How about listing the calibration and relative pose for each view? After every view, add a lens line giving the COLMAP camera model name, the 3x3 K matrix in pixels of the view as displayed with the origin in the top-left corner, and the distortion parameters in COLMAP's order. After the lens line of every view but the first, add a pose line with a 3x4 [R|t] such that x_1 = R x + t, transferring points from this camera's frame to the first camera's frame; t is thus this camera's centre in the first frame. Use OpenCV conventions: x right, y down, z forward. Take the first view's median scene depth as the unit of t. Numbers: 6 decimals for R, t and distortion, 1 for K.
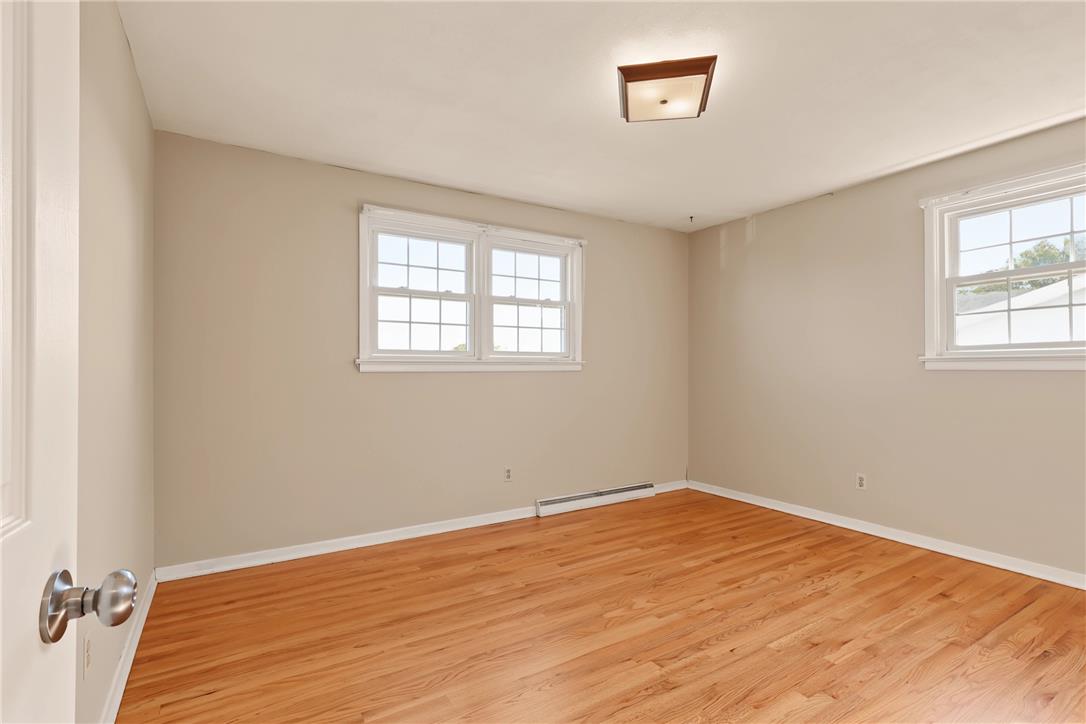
lens RADIAL K [[511.9, 0, 534.3], [0, 511.9, 371.7], [0, 0, 1]] dist [-0.001248, 0.004065]
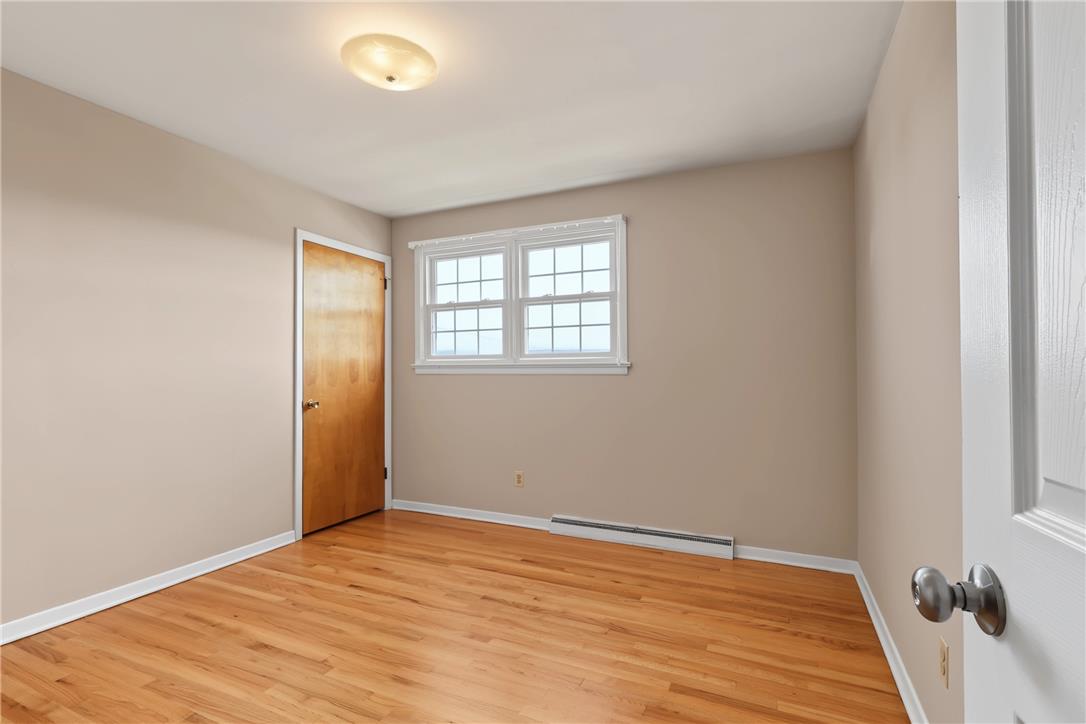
lens RADIAL K [[511.9, 0, 534.3], [0, 511.9, 371.7], [0, 0, 1]] dist [-0.001248, 0.004065]
pose [[0.545931, 0.002271, -0.837827, 0.767679], [-0.002775, 0.999996, 0.000903, -0.006284], [0.837826, 0.001832, 0.545935, 0.478539]]
